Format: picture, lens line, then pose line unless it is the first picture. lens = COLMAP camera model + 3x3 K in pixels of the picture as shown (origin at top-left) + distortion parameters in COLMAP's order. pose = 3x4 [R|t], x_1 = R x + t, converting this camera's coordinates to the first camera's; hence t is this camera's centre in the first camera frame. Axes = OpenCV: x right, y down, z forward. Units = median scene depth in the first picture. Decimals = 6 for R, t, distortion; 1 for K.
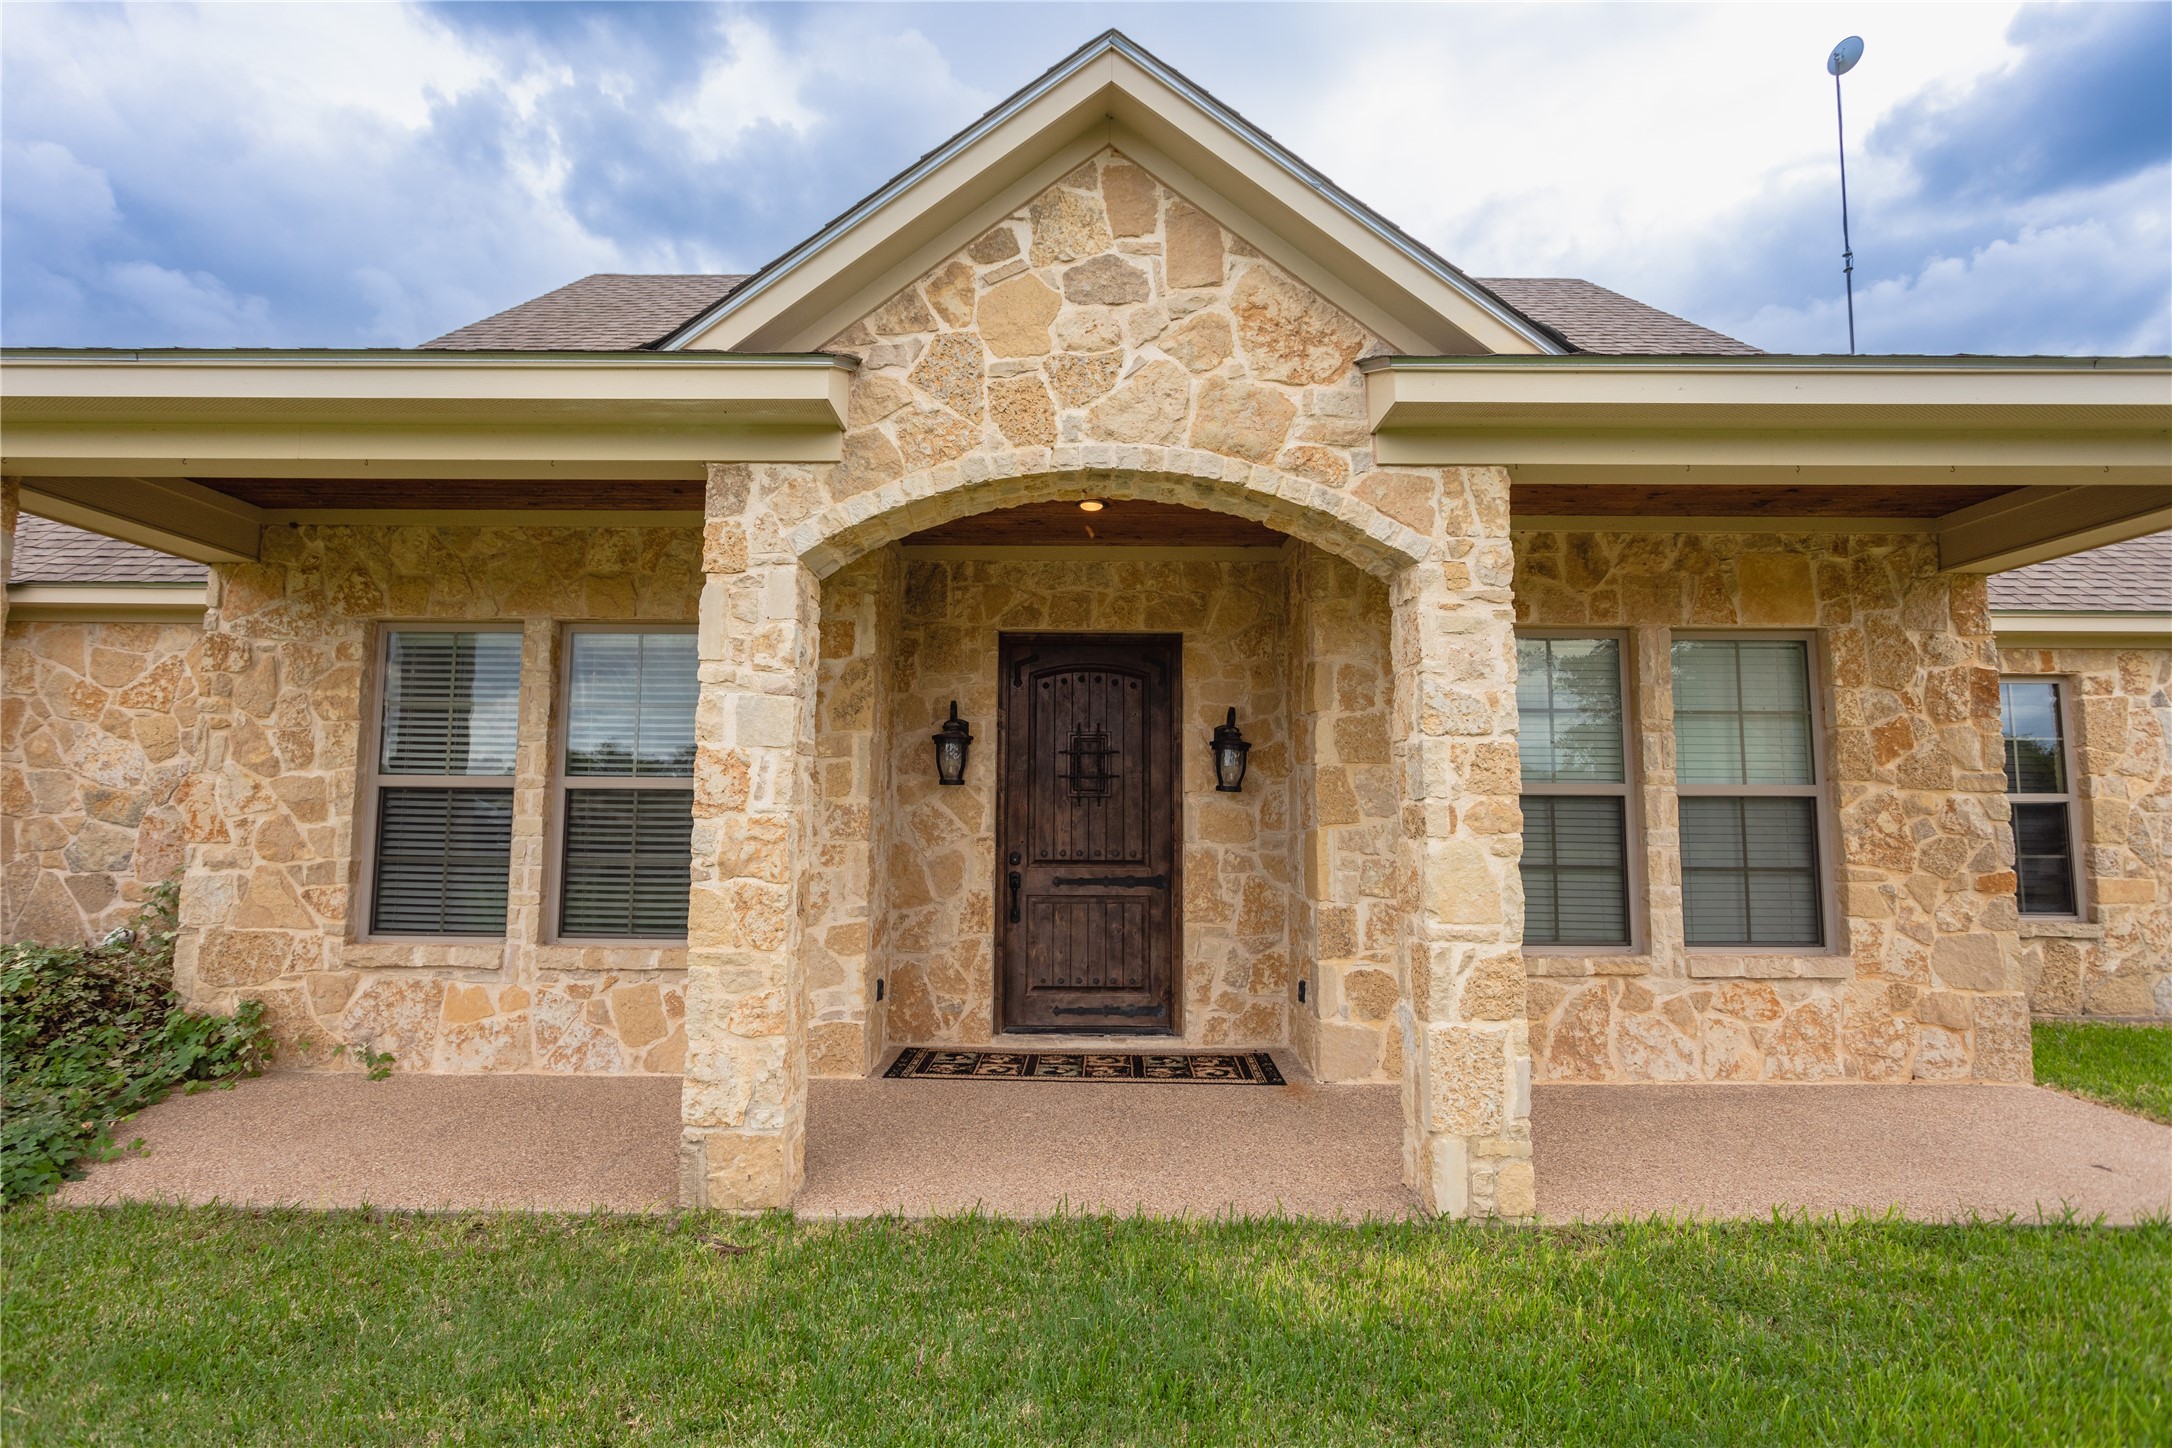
lens RADIAL K [[1054.5, 0, 1085.1], [0, 1054.5, 715.4], [0, 0, 1]] dist [-0.016575, 0.000143]
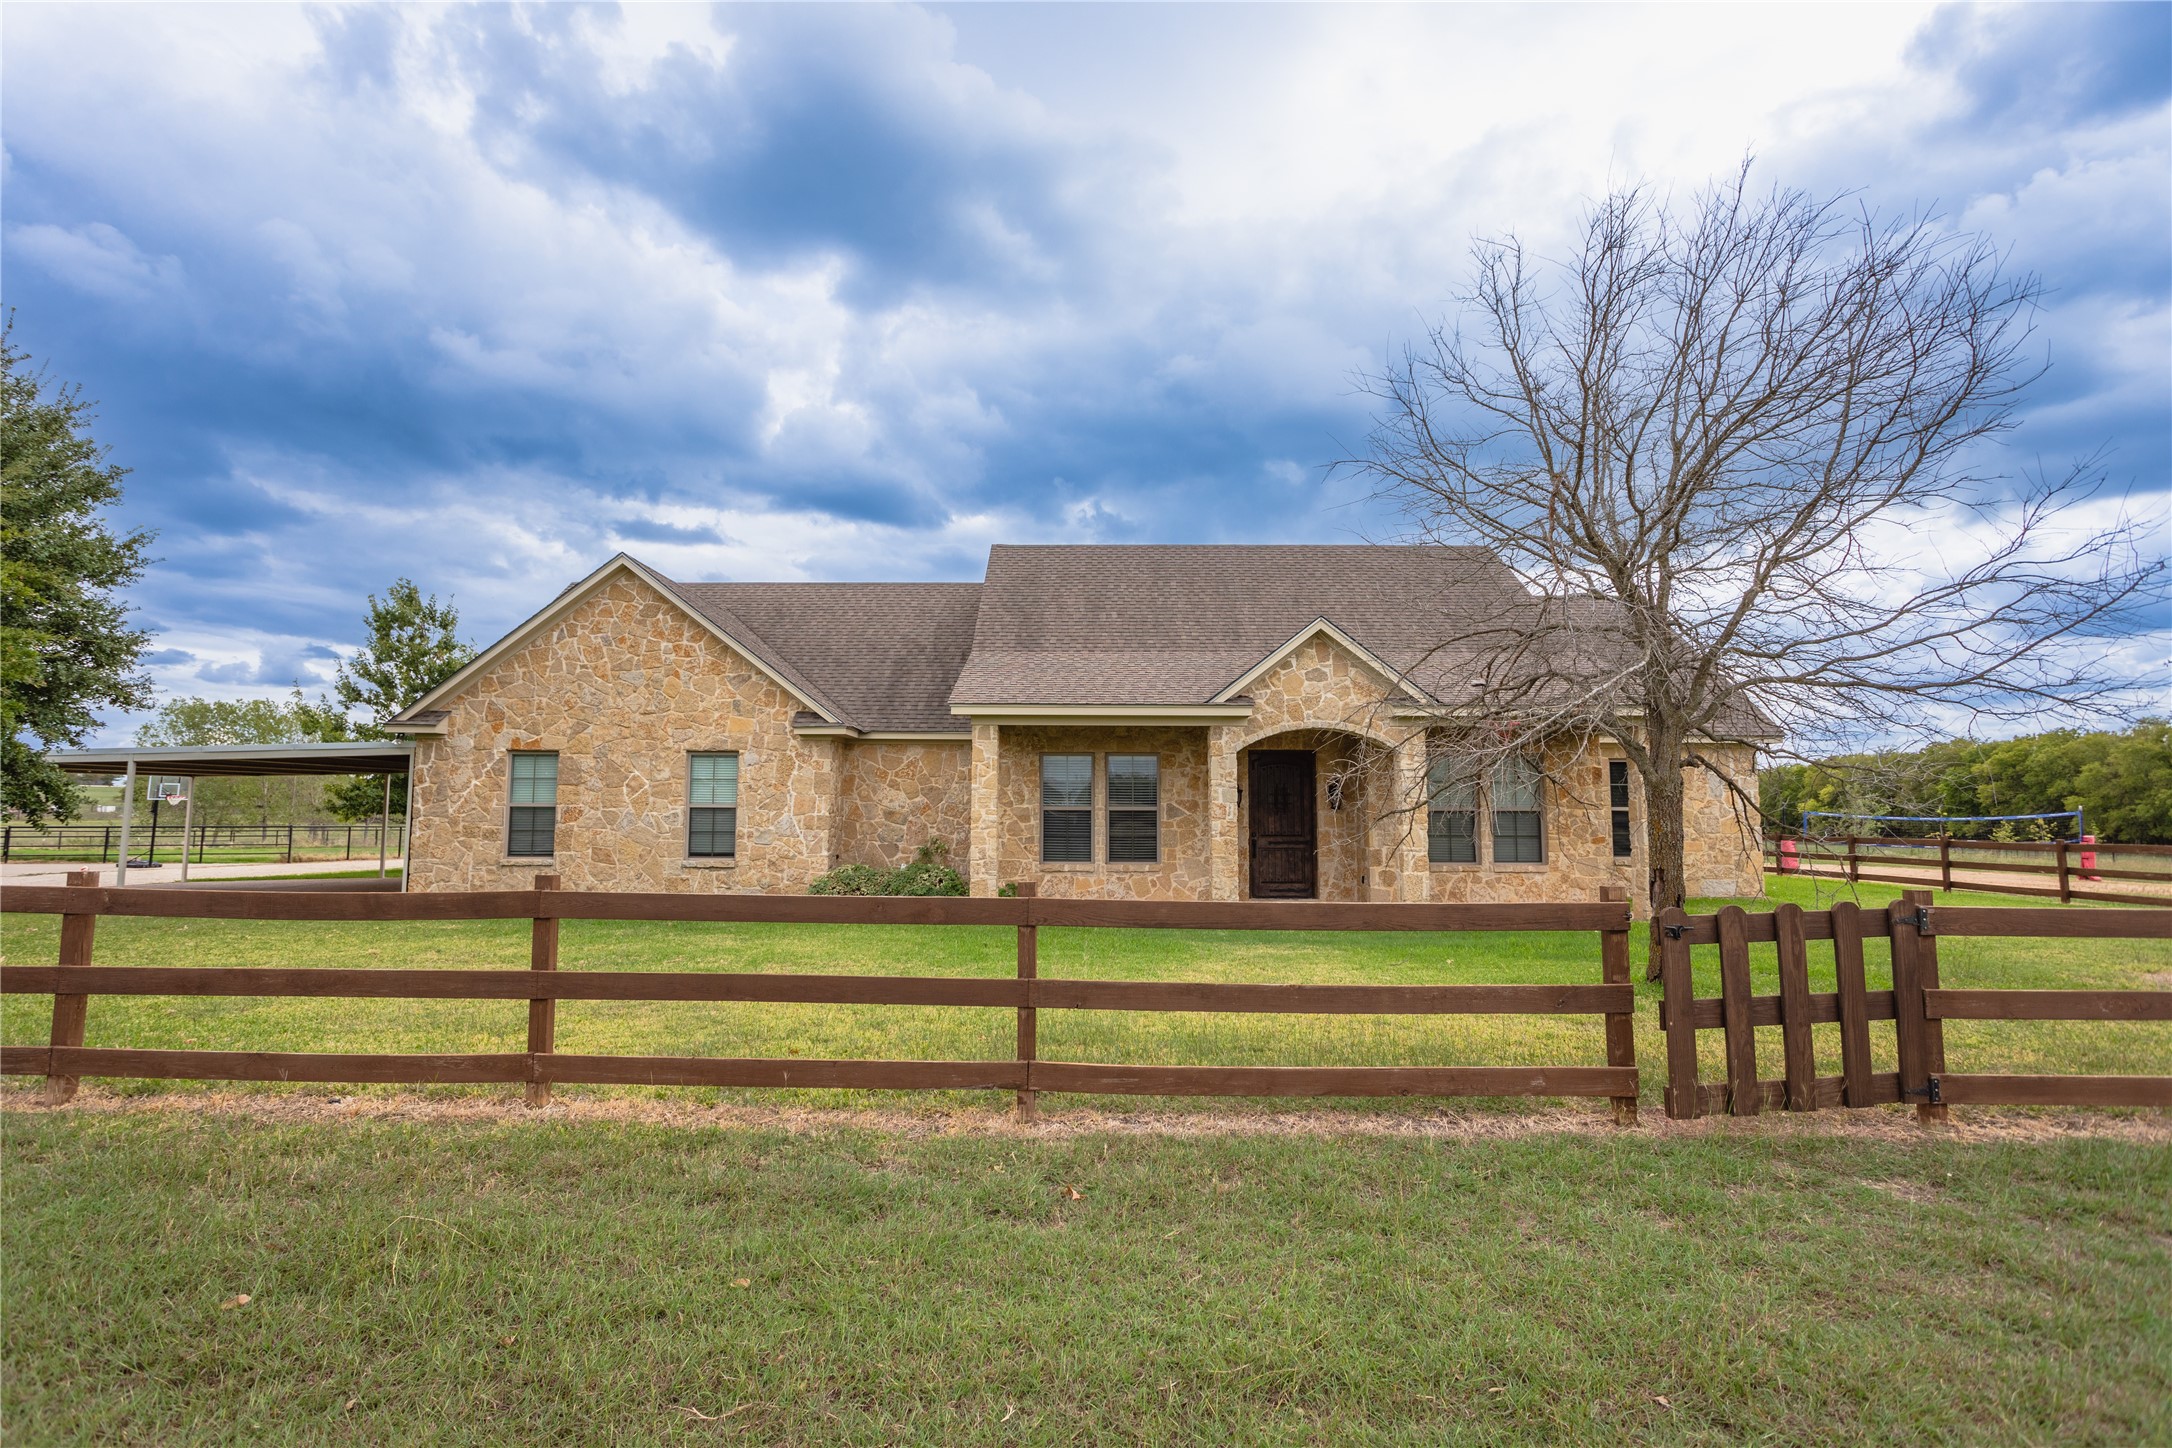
lens RADIAL K [[1054.5, 0, 1085.1], [0, 1054.5, 715.4], [0, 0, 1]] dist [-0.016575, 0.000143]
pose [[0.999986, -0.004856, -0.002019, -0.568946], [0.004869, 0.999966, 0.006603, -0.217381], [0.001987, -0.006613, 0.999976, -1.955219]]
